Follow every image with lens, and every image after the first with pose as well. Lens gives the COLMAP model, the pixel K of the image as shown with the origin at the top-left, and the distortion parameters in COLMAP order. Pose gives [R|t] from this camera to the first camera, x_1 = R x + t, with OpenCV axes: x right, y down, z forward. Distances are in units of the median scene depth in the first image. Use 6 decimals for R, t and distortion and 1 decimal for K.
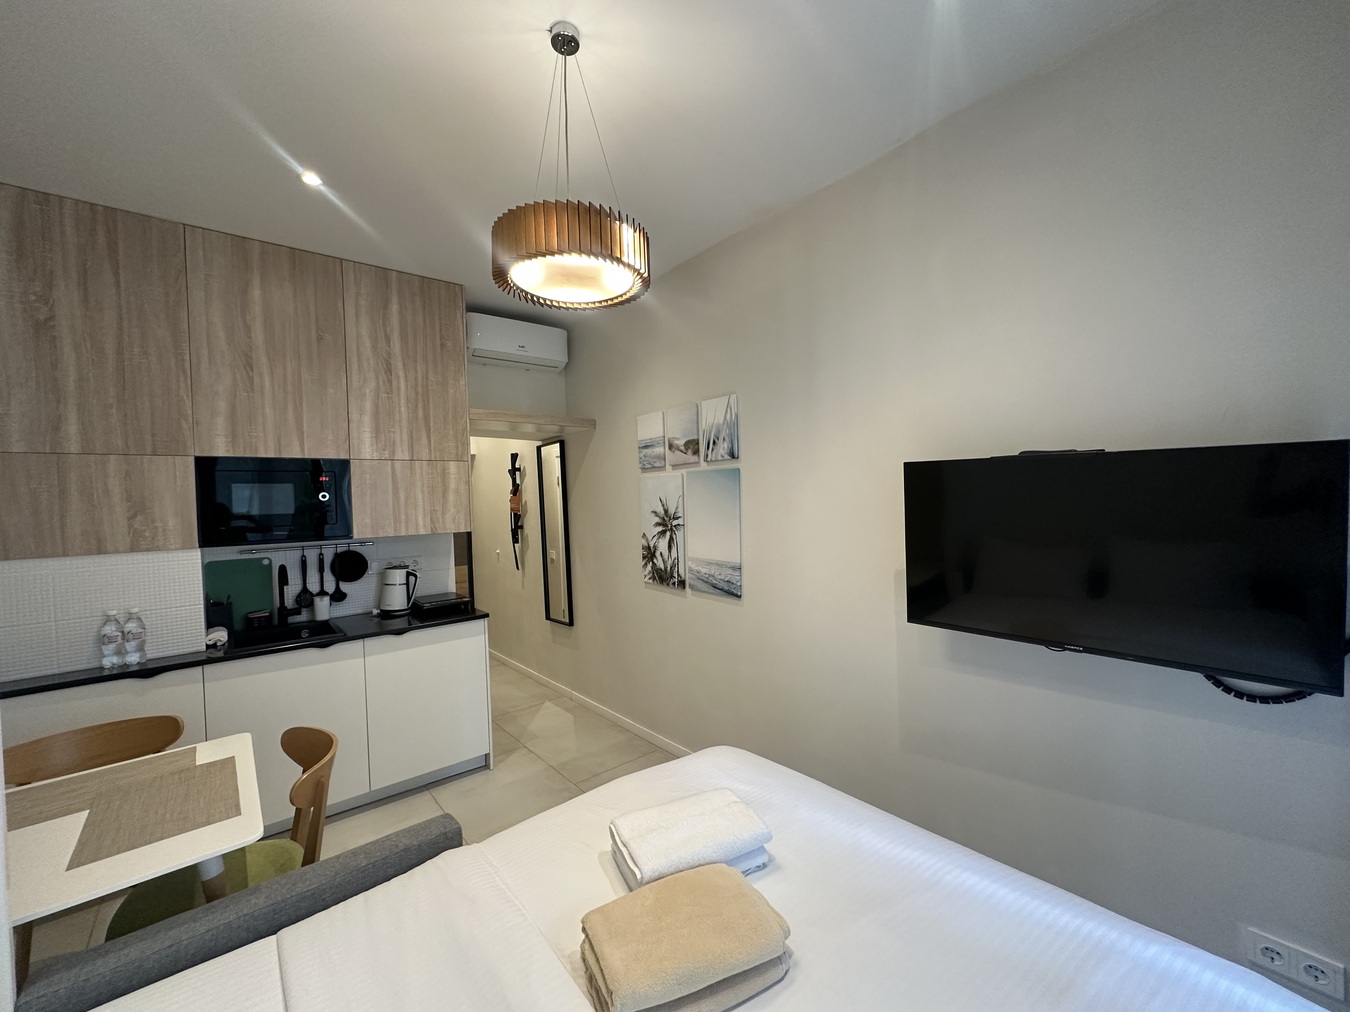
lens RADIAL K [[543.9, 0, 678.0], [0, 543.9, 507.6], [0, 0, 1]] dist [-0.002918, -0.000018]
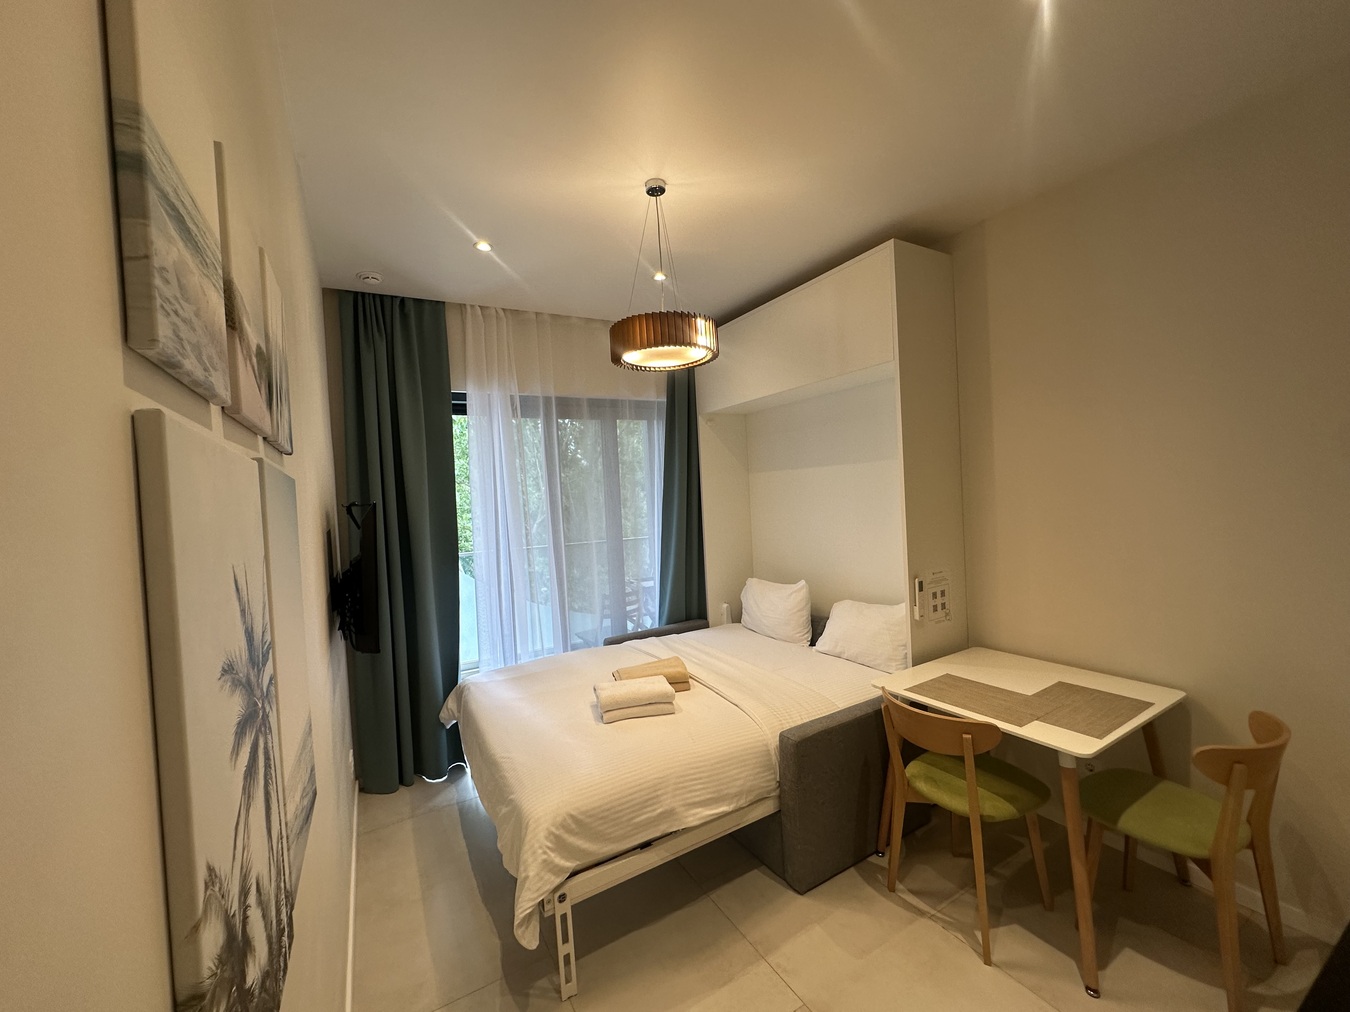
lens RADIAL K [[543.9, 0, 678.0], [0, 543.9, 507.6], [0, 0, 1]] dist [-0.002918, -0.000018]
pose [[-0.980127, 0.082136, 0.180566, -0.235111], [0.090184, 0.995245, 0.036806, -0.036873], [-0.176684, 0.052359, -0.982874, 1.270206]]
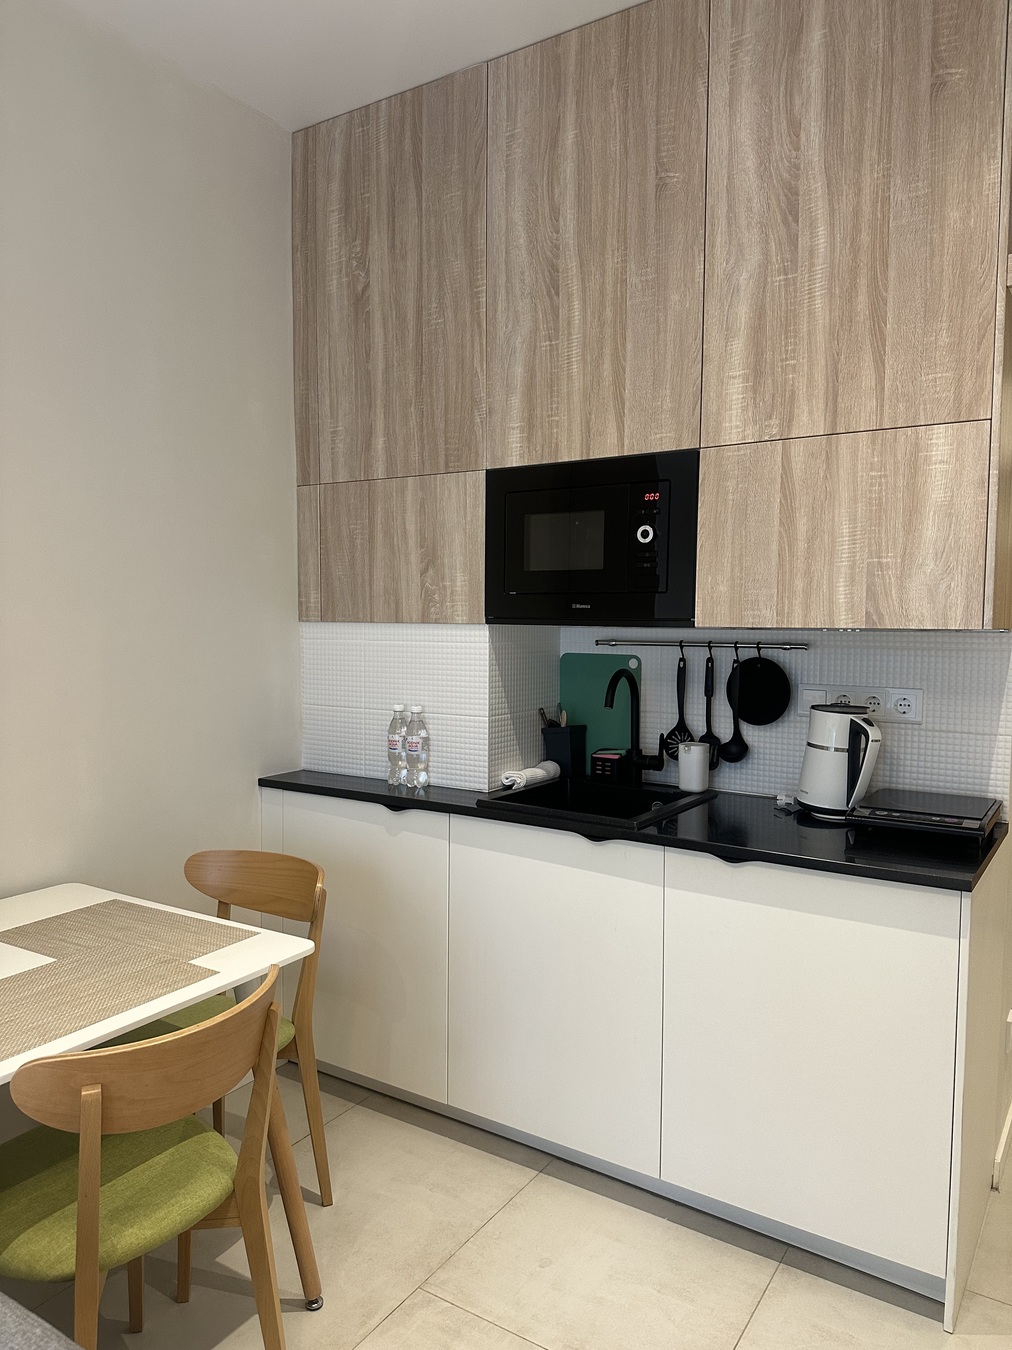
lens RADIAL K [[938.7, 0, 509.5], [0, 938.7, 684.0], [0, 0, 1]] dist [0.113262, -0.175992]
pose [[0.294981, 0.102696, -0.949968, 0.108568], [-0.032897, 0.994710, 0.097317, 0.031755], [0.954937, 0.002545, 0.296799, 0.596402]]
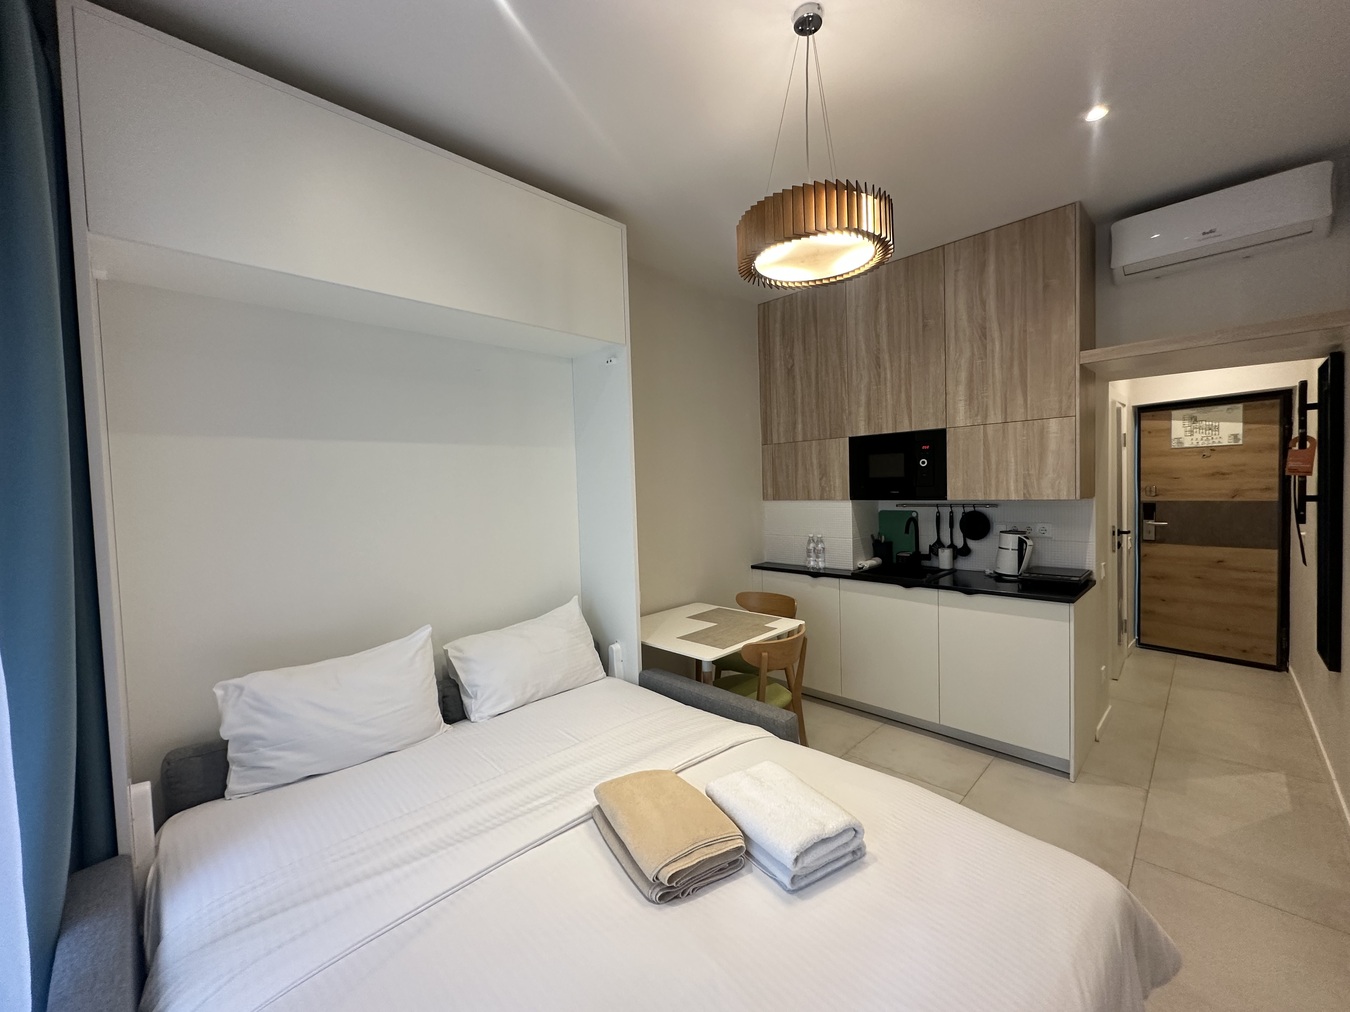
lens RADIAL K [[535.7, 0, 676.7], [0, 535.7, 507.2], [0, 0, 1]] dist [-0.002306, 0.000234]
pose [[0.079213, 0.071541, -0.994287, 0.432153], [0.012700, 0.997268, 0.072767, -0.014436], [0.996777, -0.018391, 0.078088, 0.351620]]
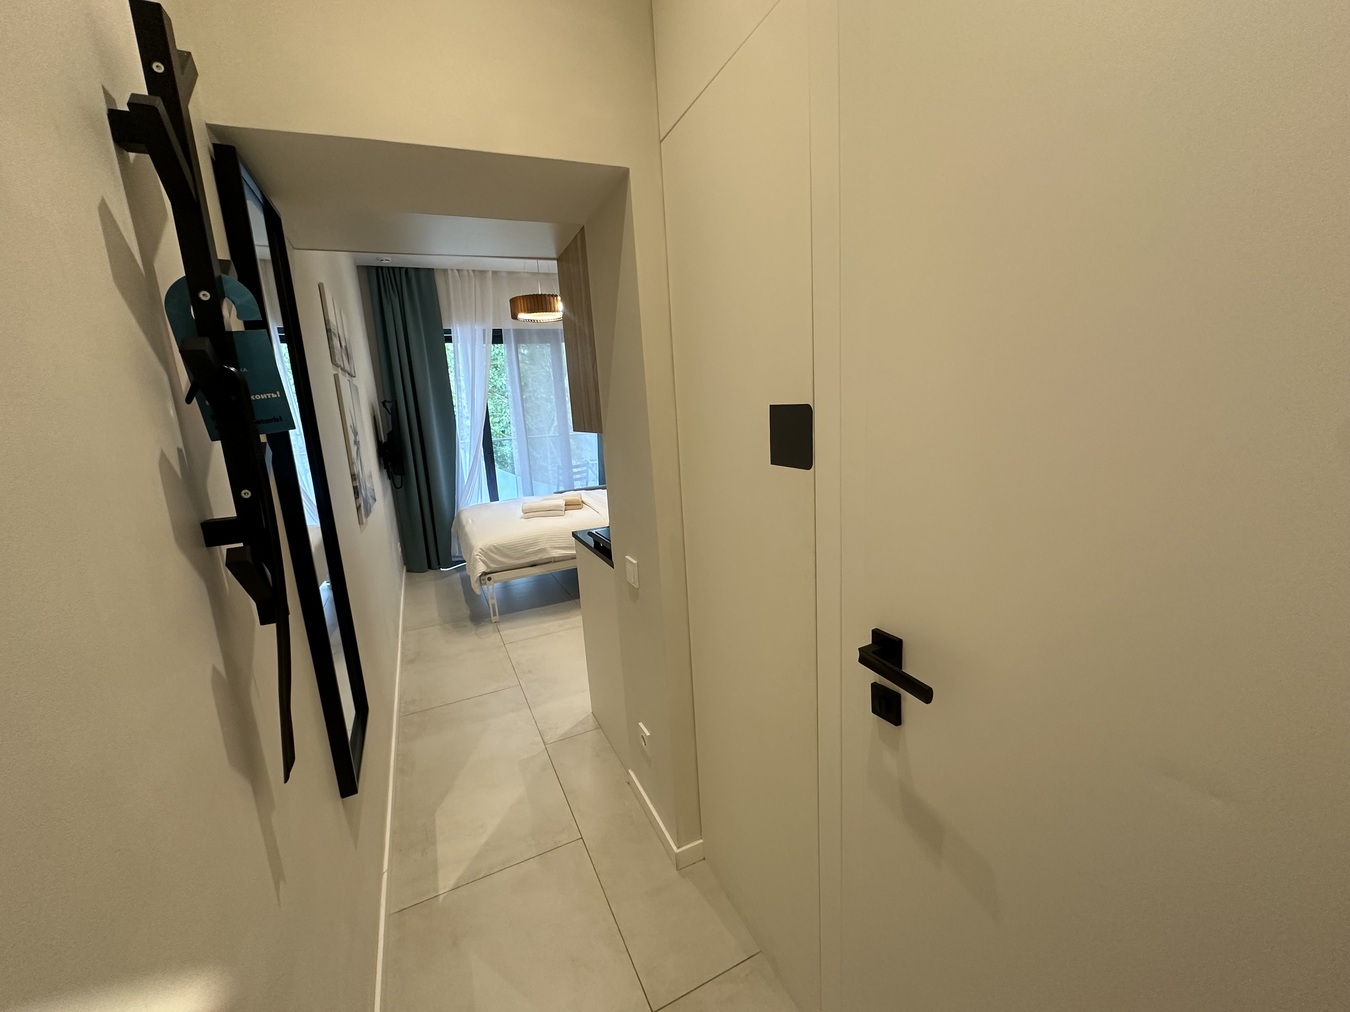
lens RADIAL K [[535.7, 0, 676.7], [0, 535.7, 507.2], [0, 0, 1]] dist [-0.002306, 0.000234]
pose [[-0.965198, 0.040554, 0.258356, -0.747544], [0.093805, 0.975852, 0.197266, 0.014107], [-0.244117, 0.214636, -0.945695, 1.809589]]
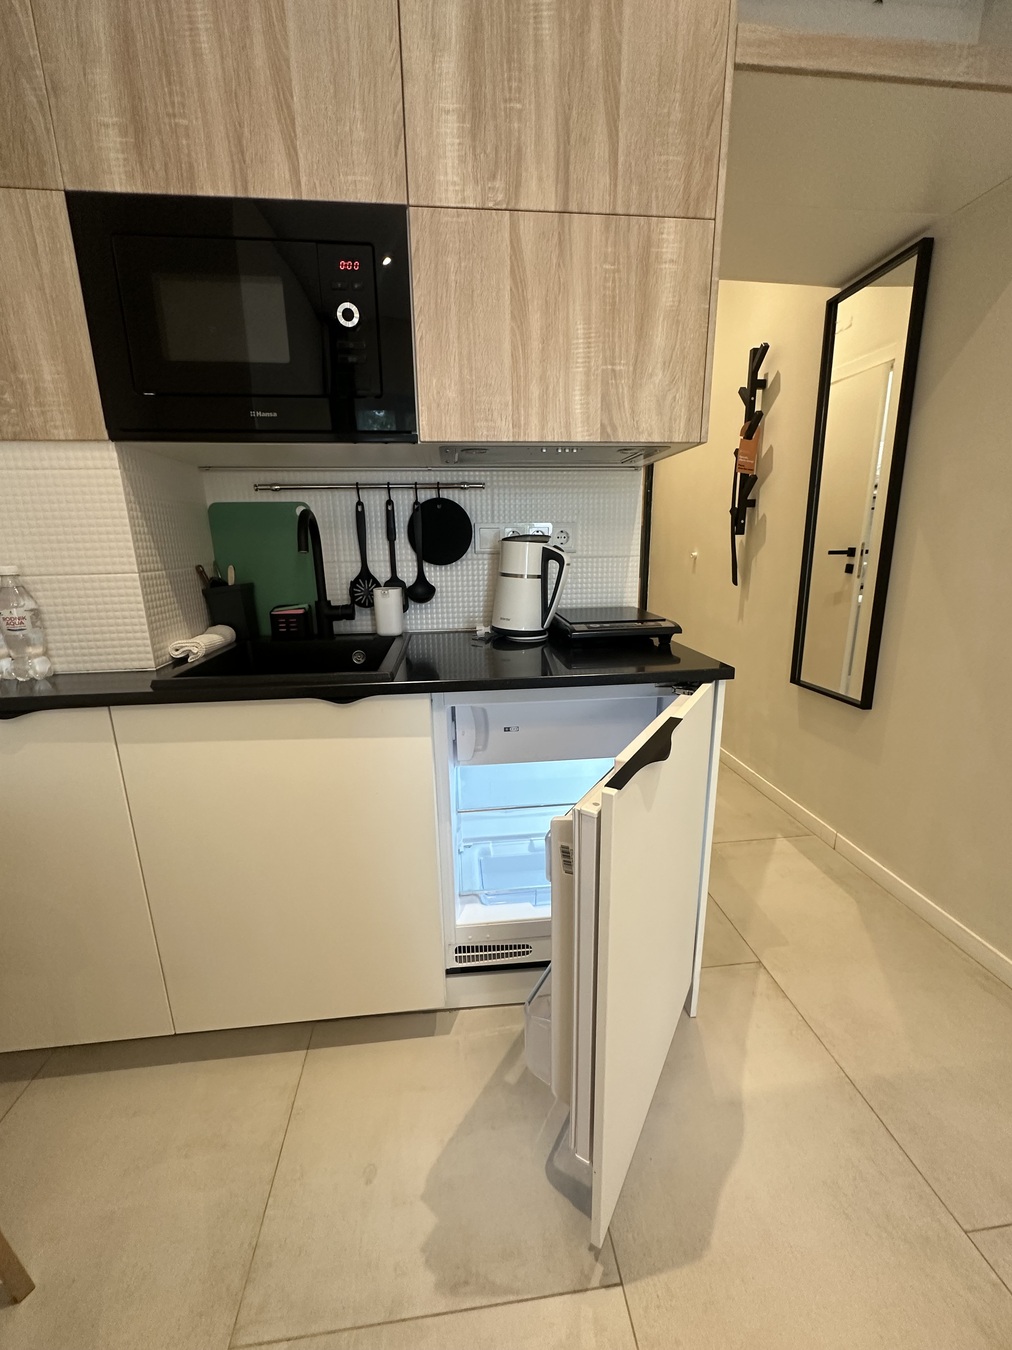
lens RADIAL K [[535.7, 0, 502.3], [0, 535.7, 675.7], [0, 0, 1]] dist [-0.002306, 0.000234]
pose [[0.832441, 0.153697, -0.532372, -0.302002], [-0.021185, 0.968887, 0.246594, 0.120931], [0.553709, -0.193997, 0.809797, 0.659859]]
